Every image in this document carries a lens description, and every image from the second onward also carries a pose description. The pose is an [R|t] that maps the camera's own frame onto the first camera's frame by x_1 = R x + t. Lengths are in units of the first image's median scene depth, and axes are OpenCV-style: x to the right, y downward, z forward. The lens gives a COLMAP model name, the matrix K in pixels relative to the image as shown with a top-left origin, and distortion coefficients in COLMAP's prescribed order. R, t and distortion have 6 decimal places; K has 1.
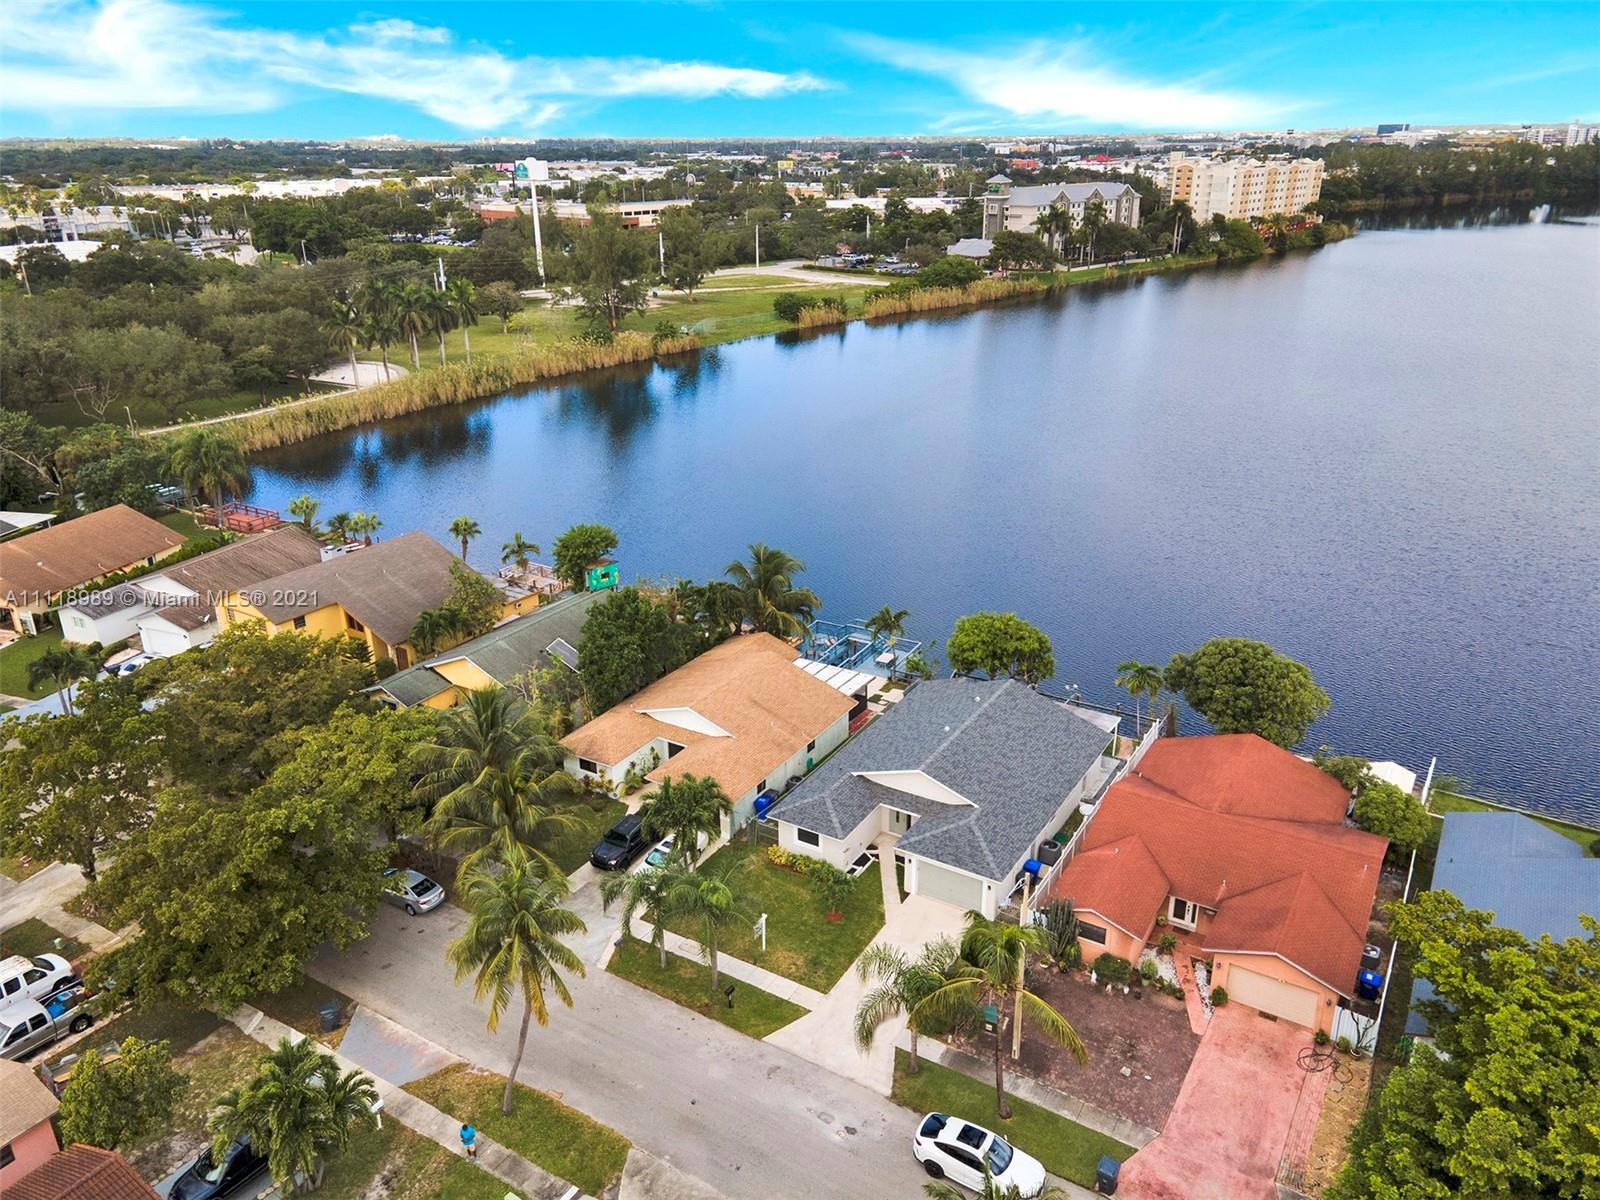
lens RADIAL K [[1166.5, 0, 800.0], [0, 1166.5, 600.0], [0, 0, 1]] dist [0.033711, 0.007933]
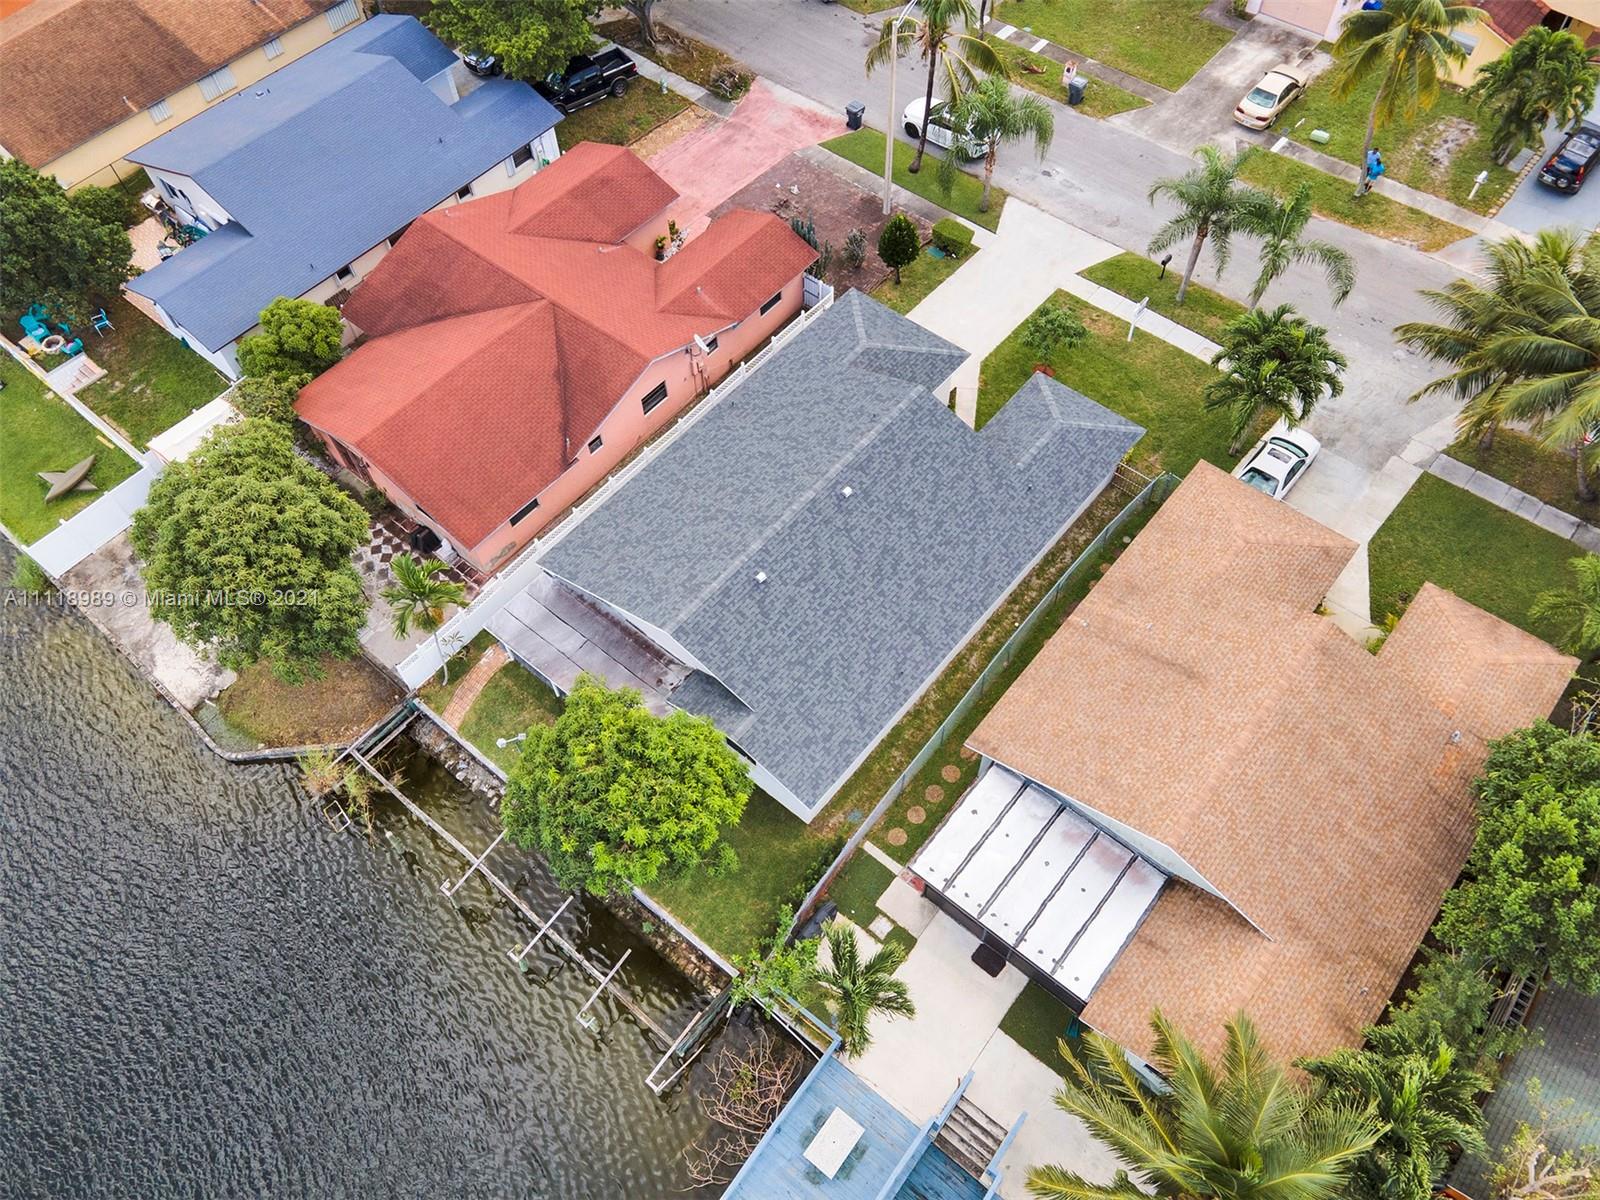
lens RADIAL K [[1166.5, 0, 800.0], [0, 1166.5, 600.0], [0, 0, 1]] dist [0.033711, 0.007933]
pose [[-0.988762, -0.110494, 0.100699, 0.066938], [0.077943, 0.193774, 0.977945, -0.352011], [-0.127570, 0.974804, -0.182984, 0.909903]]
